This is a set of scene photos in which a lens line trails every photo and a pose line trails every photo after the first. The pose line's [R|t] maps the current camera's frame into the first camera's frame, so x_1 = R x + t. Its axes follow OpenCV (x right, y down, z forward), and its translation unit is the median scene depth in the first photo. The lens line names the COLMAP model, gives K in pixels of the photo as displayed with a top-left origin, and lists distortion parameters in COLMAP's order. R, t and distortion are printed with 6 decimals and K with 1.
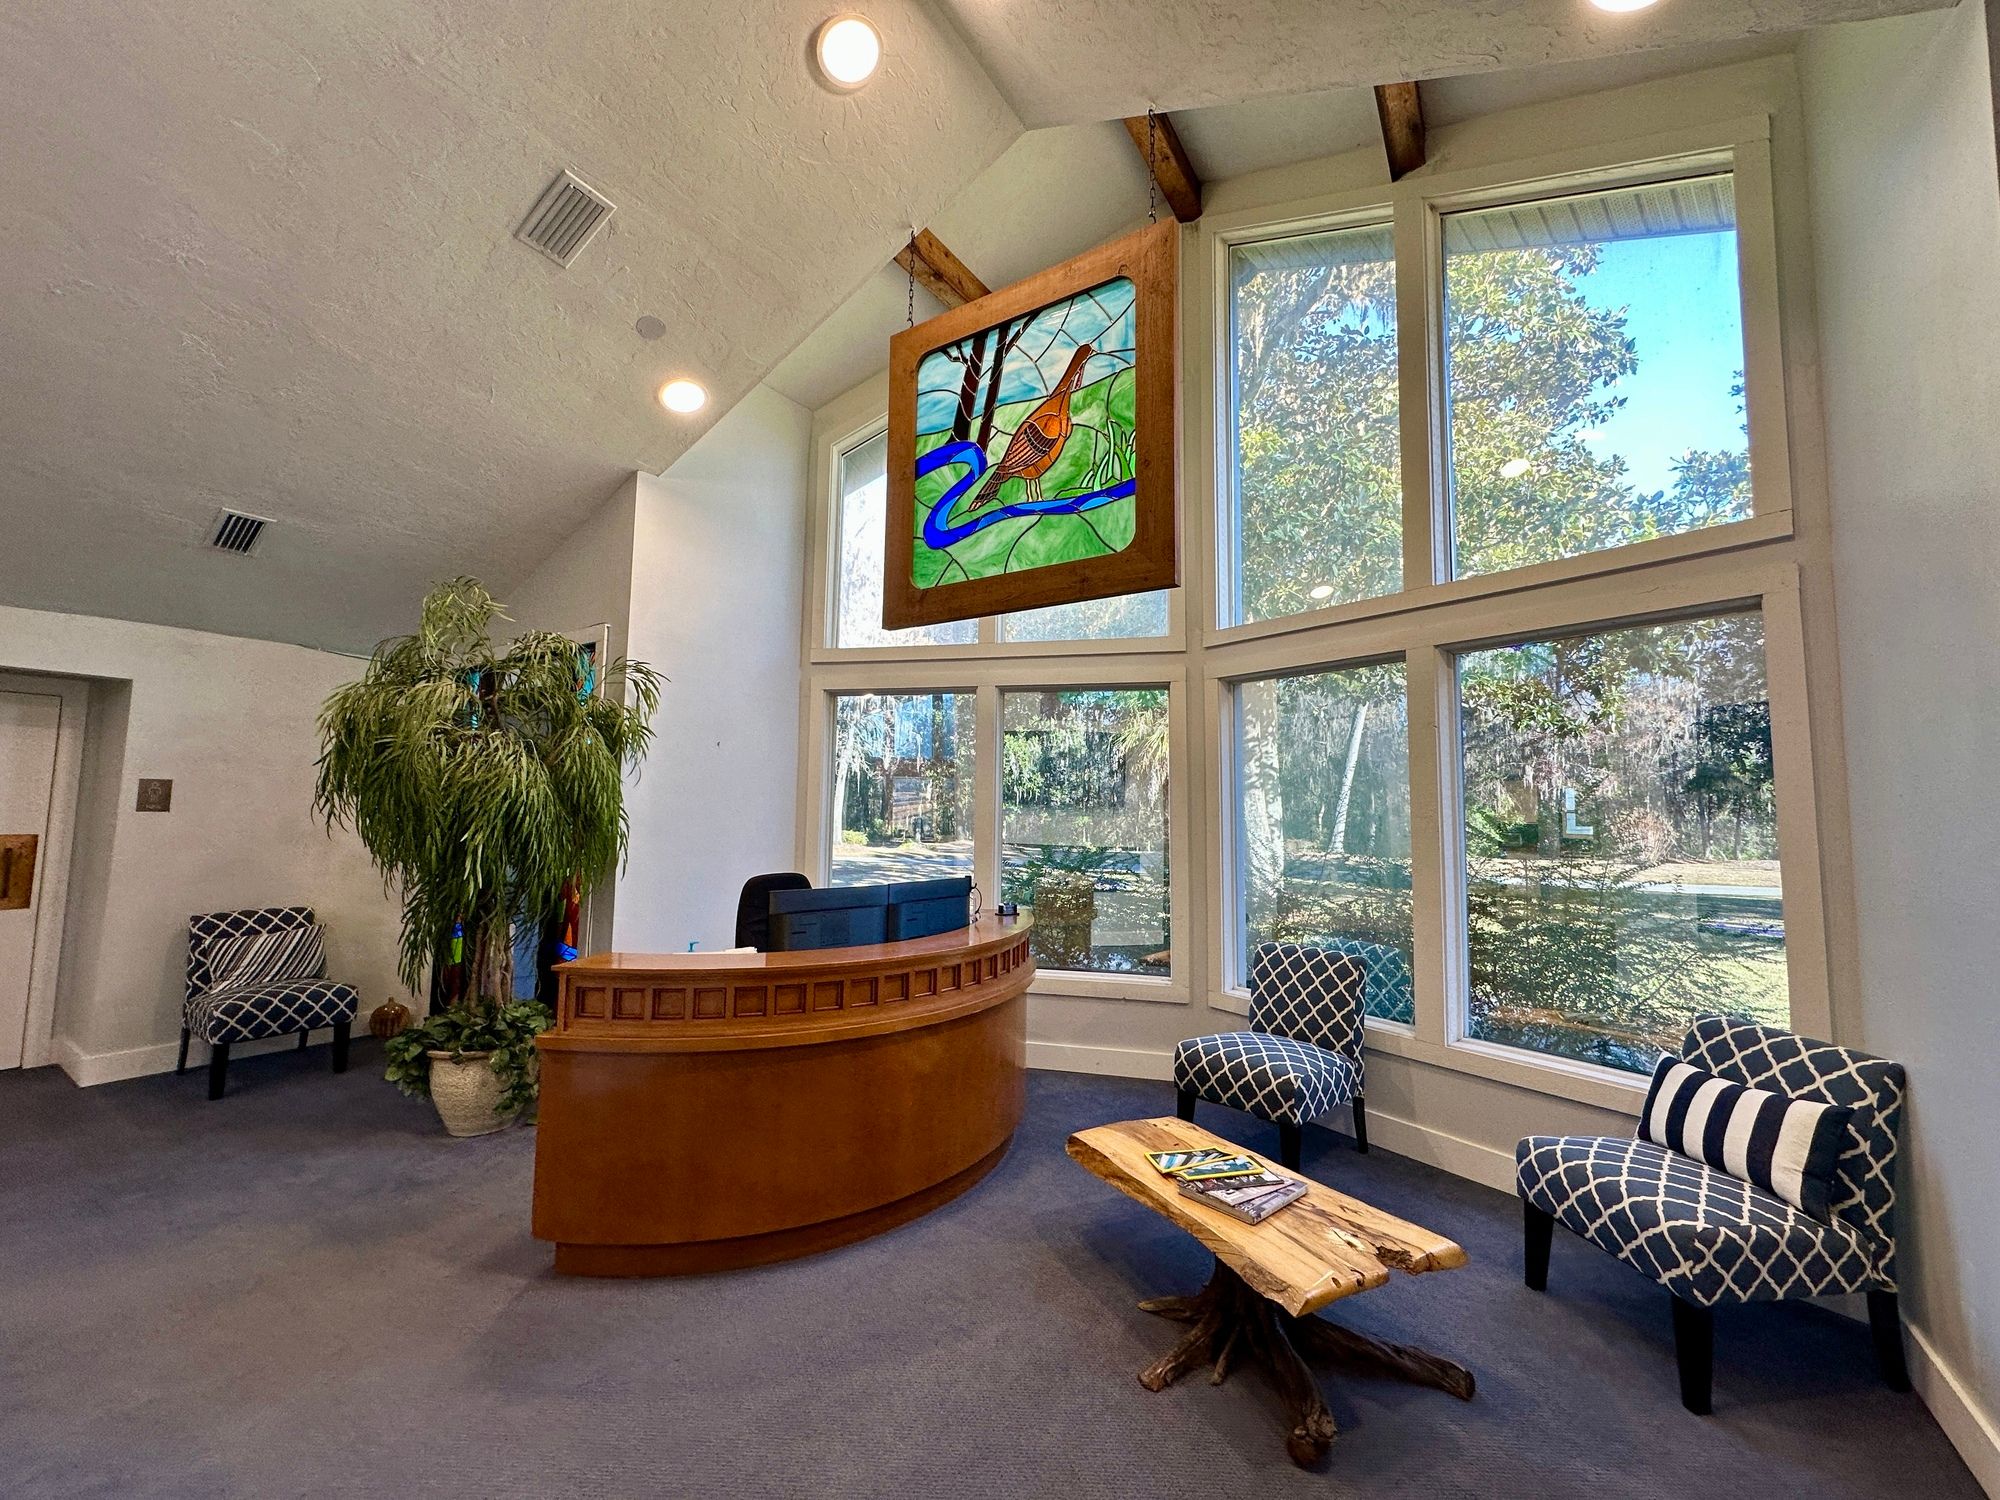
lens RADIAL K [[791.1, 0, 992.3], [0, 791.1, 743.3], [0, 0, 1]] dist [-0.001914, -0.000023]
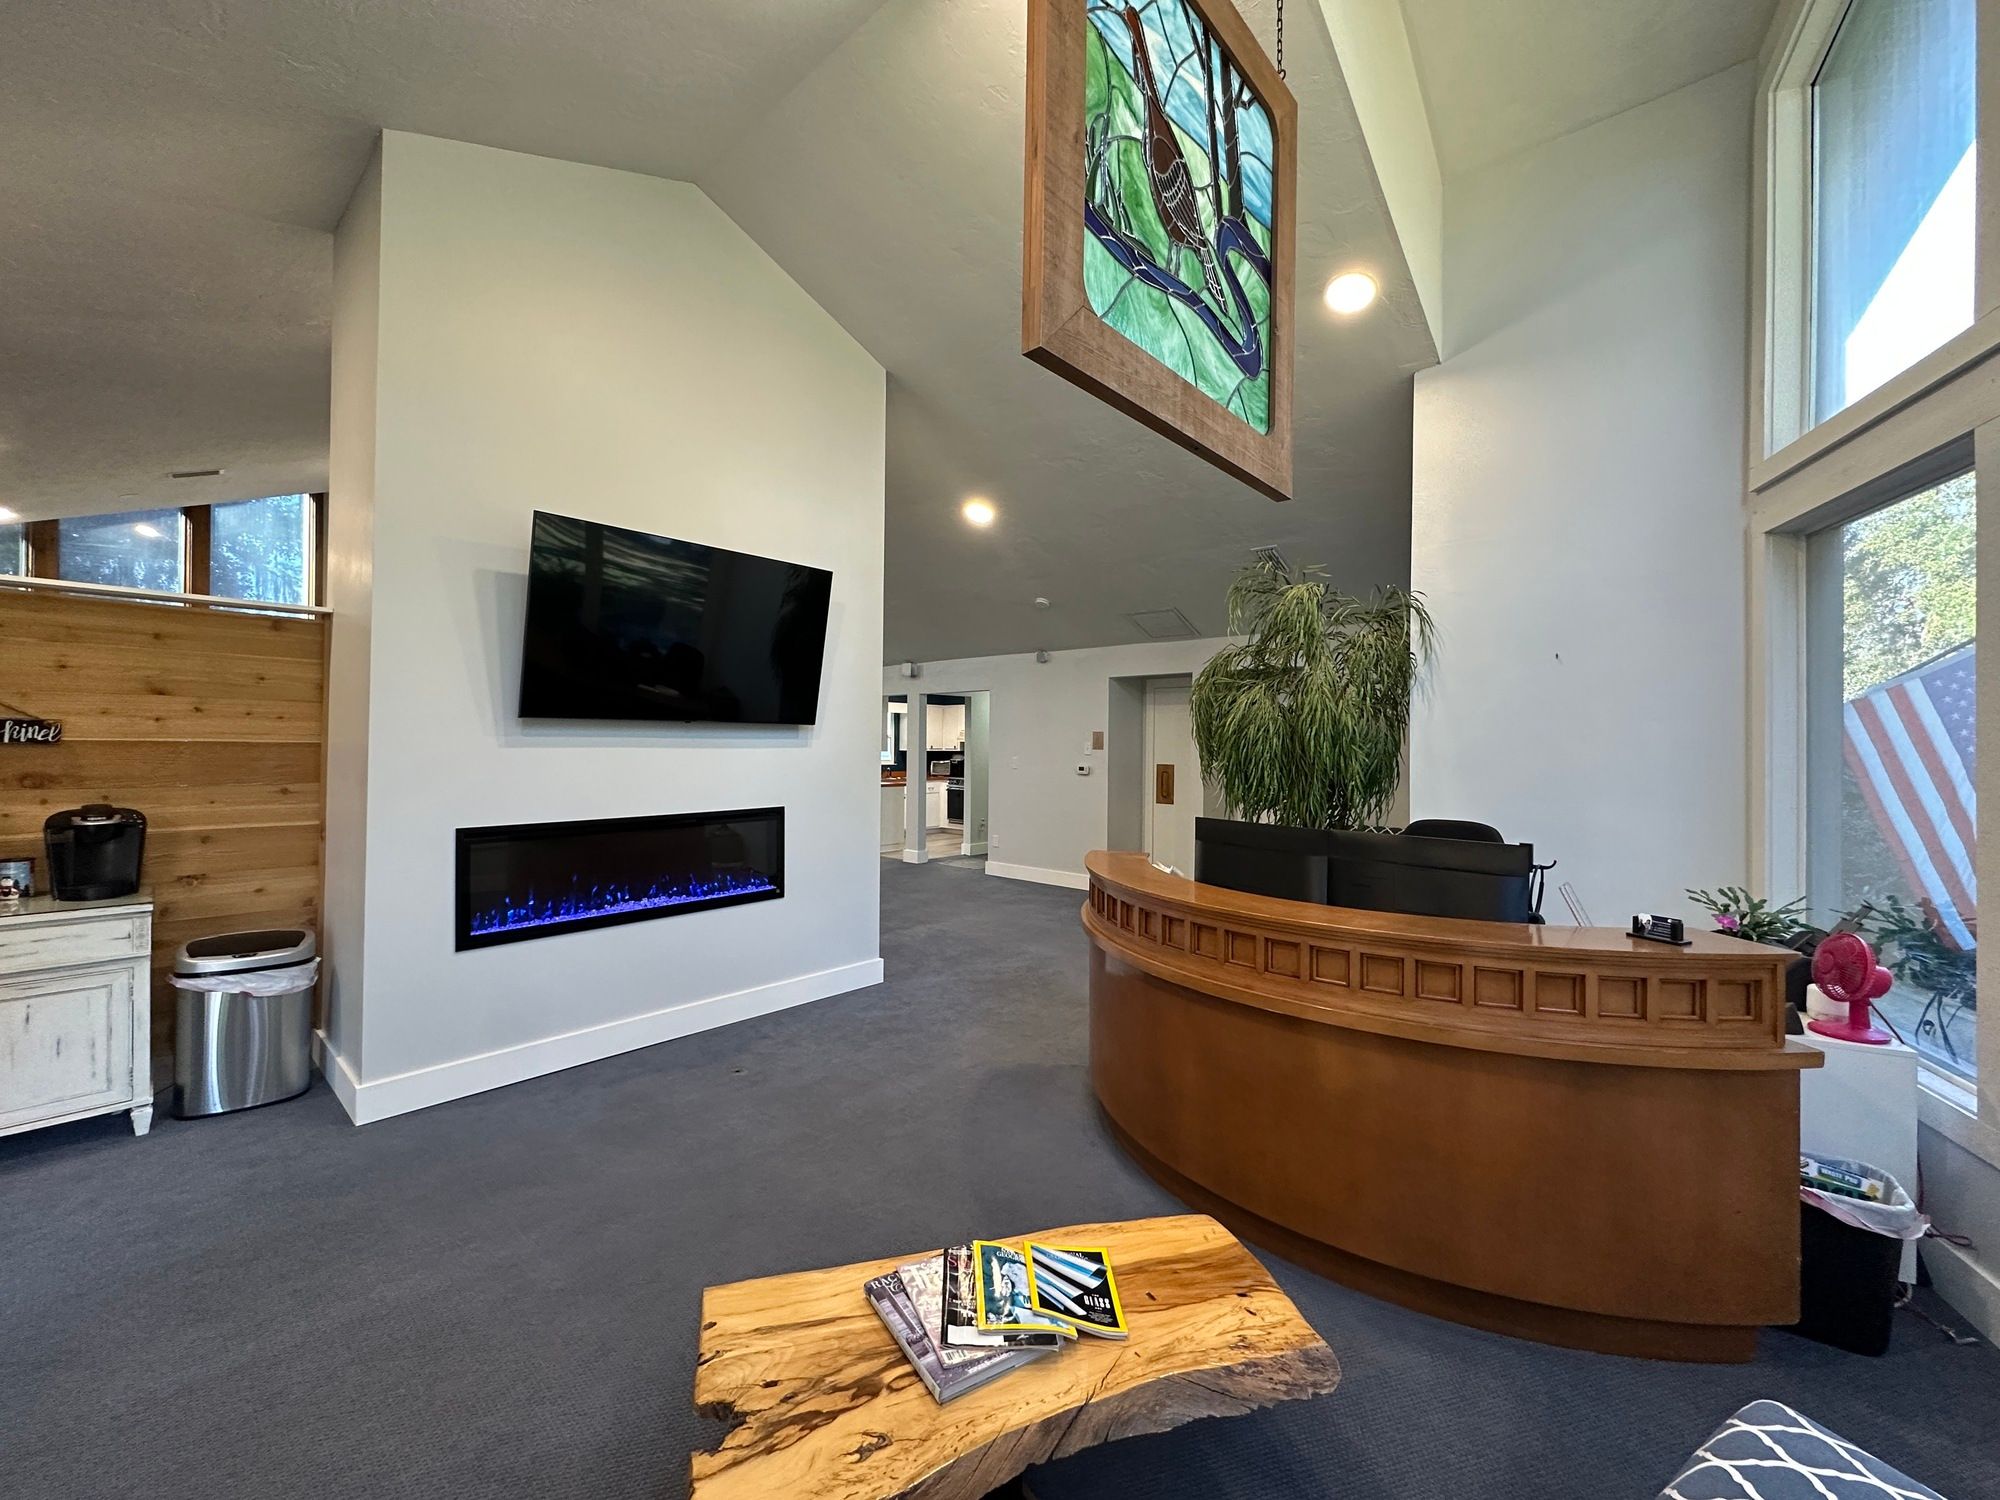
lens RADIAL K [[791.1, 0, 992.3], [0, 791.1, 743.3], [0, 0, 1]] dist [-0.001914, -0.000023]
pose [[-0.159166, -0.073685, -0.984498, 1.109642], [0.154313, 0.983097, -0.098528, 0.211019], [0.975117, -0.167603, -0.145105, 1.372415]]
